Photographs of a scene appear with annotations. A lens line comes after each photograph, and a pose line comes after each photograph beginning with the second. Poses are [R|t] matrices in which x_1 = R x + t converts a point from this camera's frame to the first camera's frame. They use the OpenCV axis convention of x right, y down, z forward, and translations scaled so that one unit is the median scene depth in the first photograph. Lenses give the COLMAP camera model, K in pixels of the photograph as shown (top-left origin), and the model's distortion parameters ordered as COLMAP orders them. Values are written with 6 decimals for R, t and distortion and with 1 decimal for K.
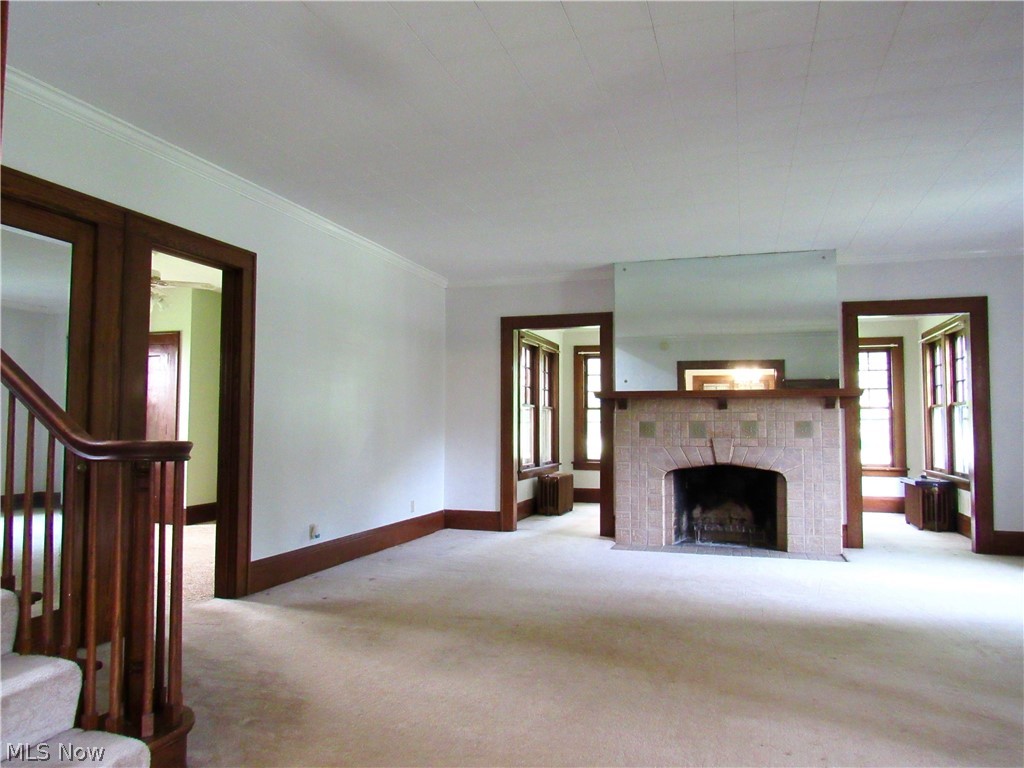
lens RADIAL K [[733.4, 0, 529.8], [0, 733.4, 382.8], [0, 0, 1]] dist [-0.002978, -0.000461]
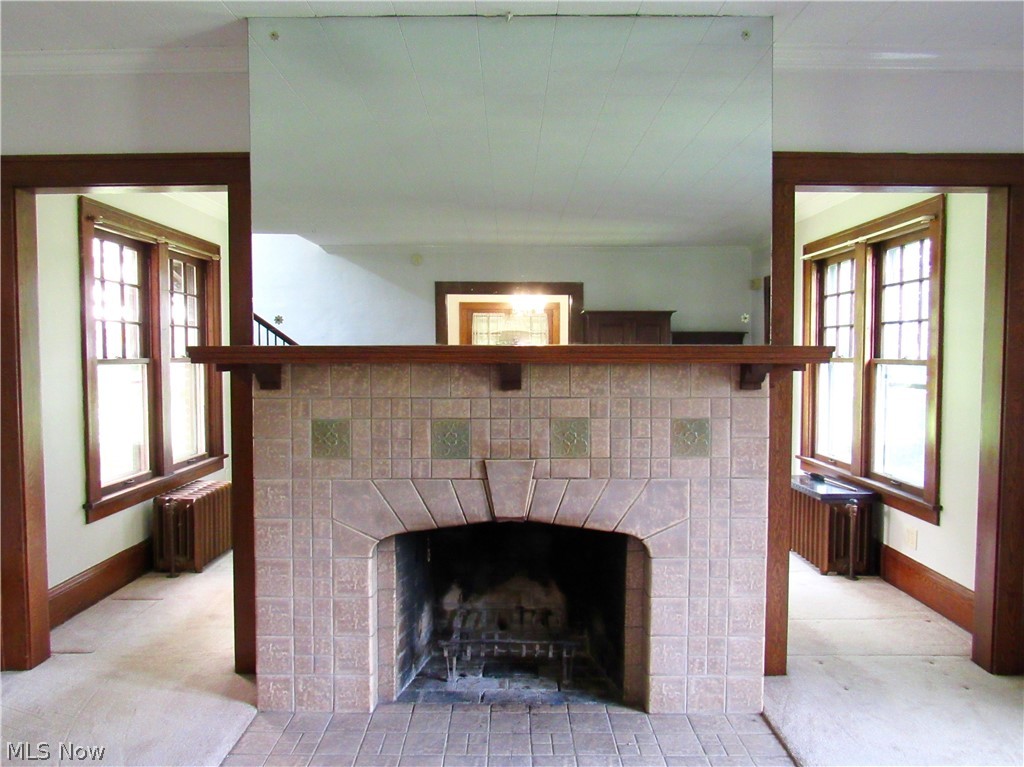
lens RADIAL K [[744.4, 0, 512.0], [0, 744.4, 383.5], [0, 0, 1]] dist [-0.050633, 0.000594]
pose [[0.960244, -0.014005, 0.278812, 0.141121], [-0.014559, 0.994870, 0.100113, -0.009787], [-0.278784, -0.100192, 0.955113, 0.576504]]
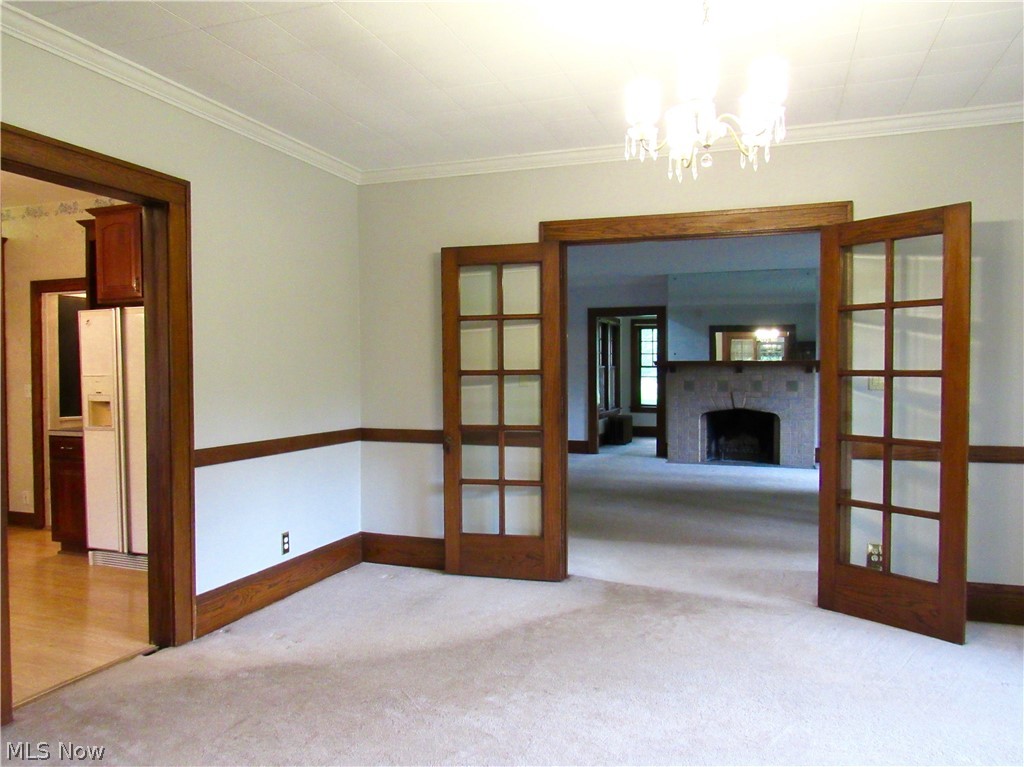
lens RADIAL K [[744.4, 0, 512.0], [0, 744.4, 383.5], [0, 0, 1]] dist [-0.050633, 0.000594]
pose [[0.998137, -0.005011, -0.060810, -0.111279], [0.009840, 0.996796, 0.079376, -0.066501], [0.060218, -0.079827, 0.994988, -0.543121]]
